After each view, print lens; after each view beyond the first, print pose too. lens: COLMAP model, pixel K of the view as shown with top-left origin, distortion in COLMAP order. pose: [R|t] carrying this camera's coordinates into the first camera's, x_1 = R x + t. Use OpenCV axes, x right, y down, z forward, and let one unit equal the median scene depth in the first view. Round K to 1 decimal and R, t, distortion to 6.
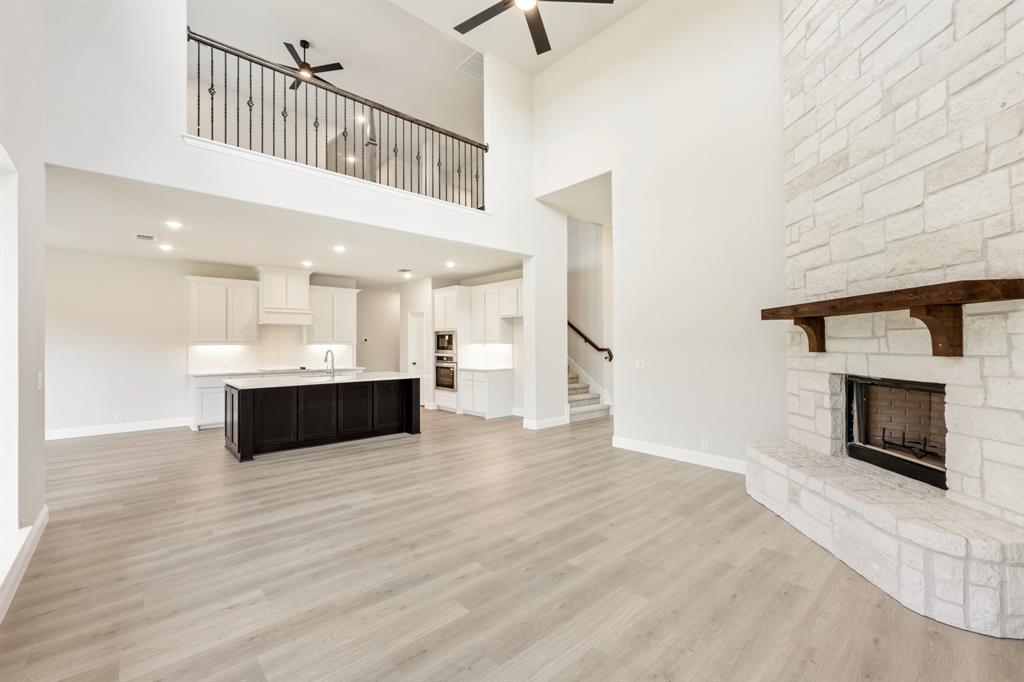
lens RADIAL K [[416.9, 0, 509.0], [0, 416.9, 342.6], [0, 0, 1]] dist [-0.001786, -0.000771]
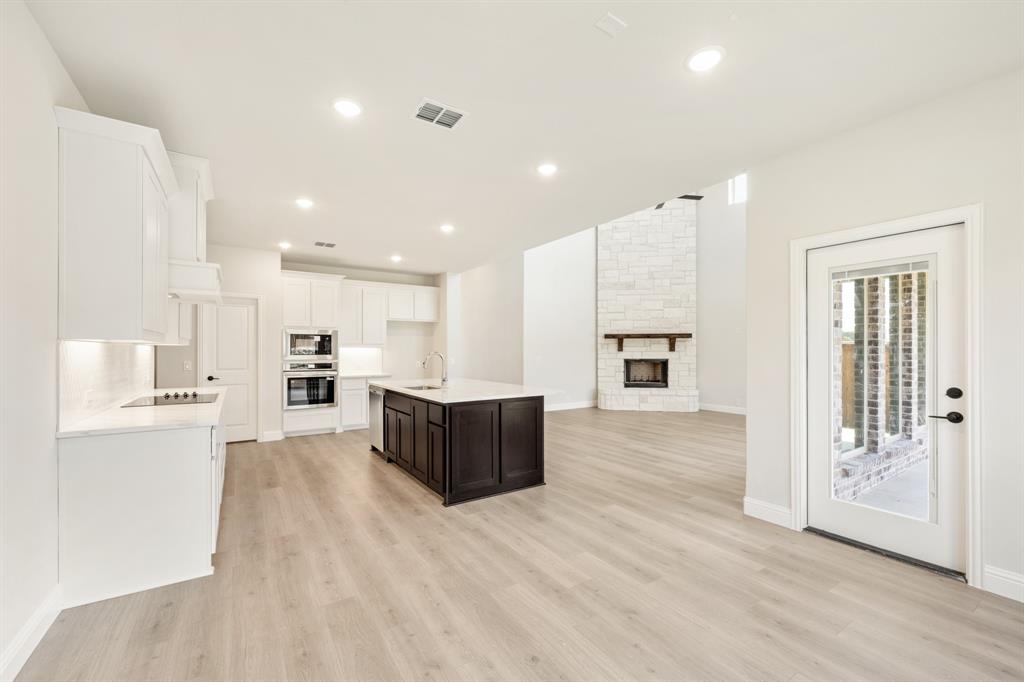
lens RADIAL K [[416.9, 0, 510.4], [0, 416.9, 346.9], [0, 0, 1]] dist [-0.001786, -0.000771]
pose [[0.151718, 0.012190, 0.988349, -0.998933], [-0.002978, 0.999925, -0.011876, 0.013596], [-0.988419, -0.001141, 0.151743, 0.628526]]
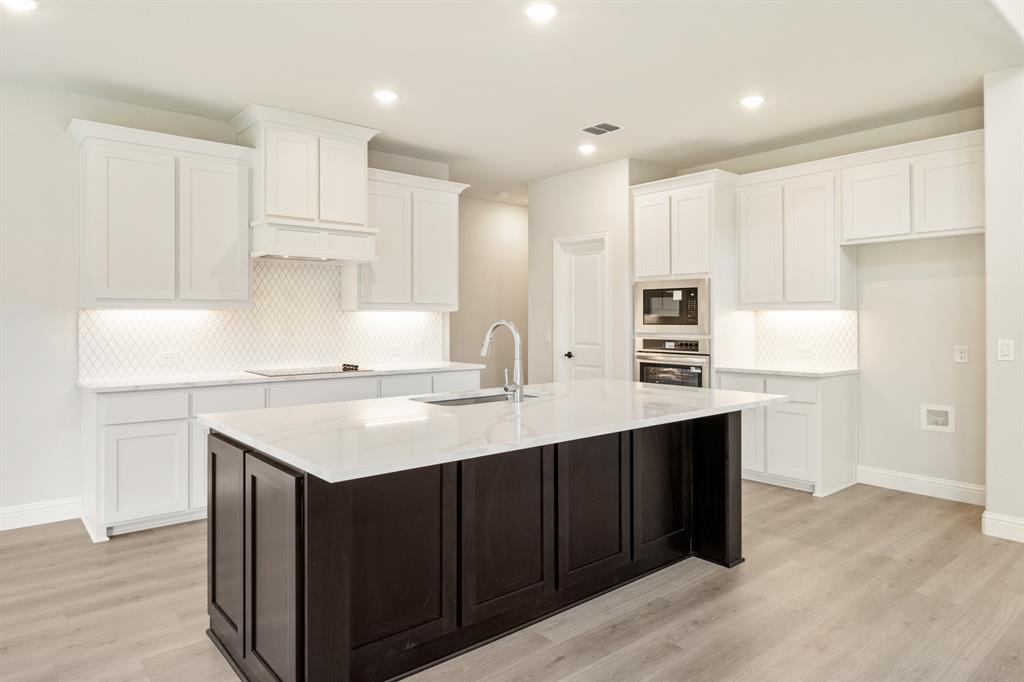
lens RADIAL K [[634.8, 0, 530.3], [0, 634.8, 315.3], [0, 0, 1]] dist [-0.003716, -0.006950]
pose [[0.999889, 0.003963, -0.014339, -0.340229], [-0.003987, 0.999991, -0.001629, 0.011550], [0.014332, 0.001686, 0.999896, 0.416049]]
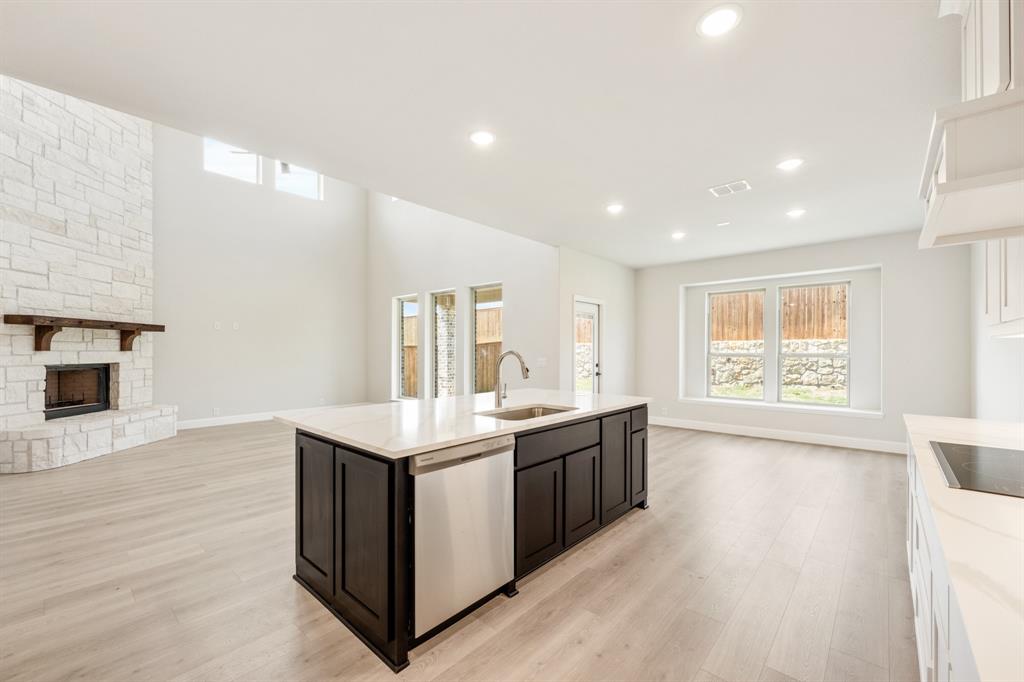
lens RADIAL K [[416.9, 0, 515.4], [0, 416.9, 349.9], [0, 0, 1]] dist [-0.001786, -0.000771]
pose [[-0.993604, 0.002710, -0.112885, -0.324456], [0.003145, 0.999988, -0.003671, 0.014446], [0.112874, -0.004002, -0.993601, 1.235432]]
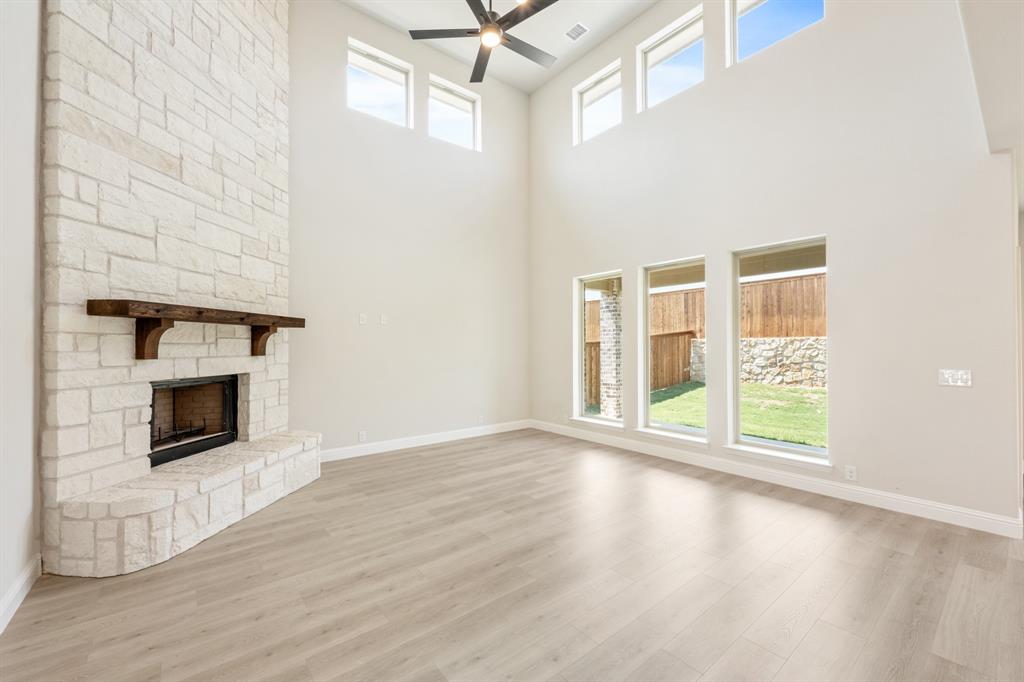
lens RADIAL K [[416.9, 0, 512.8], [0, 416.9, 340.9], [0, 0, 1]] dist [-0.001786, -0.000771]
pose [[-0.998139, 0.008874, 0.060323, -0.033288], [0.007992, 0.999858, -0.014849, 0.001907], [-0.060446, -0.014339, -0.998068, 0.877340]]
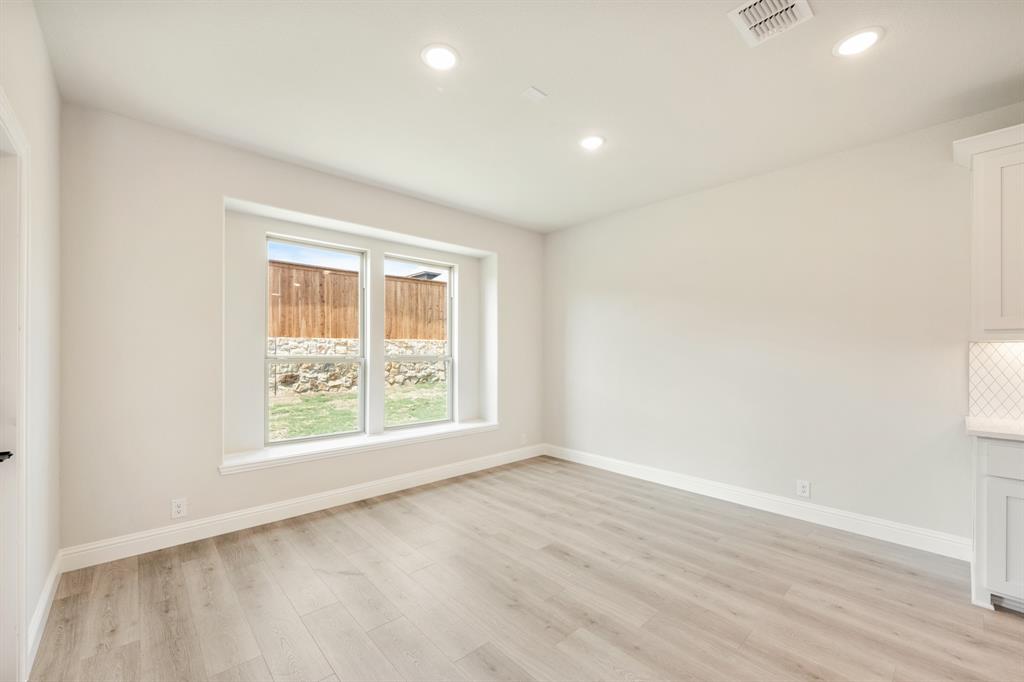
lens RADIAL K [[416.9, 0, 513.2], [0, 416.9, 349.0], [0, 0, 1]] dist [-0.001786, -0.000771]
pose [[0.010314, 0.004784, -0.999935, -0.403386], [0.001798, 0.999987, 0.004803, 0.010062], [0.999945, -0.001848, 0.010306, 0.586129]]
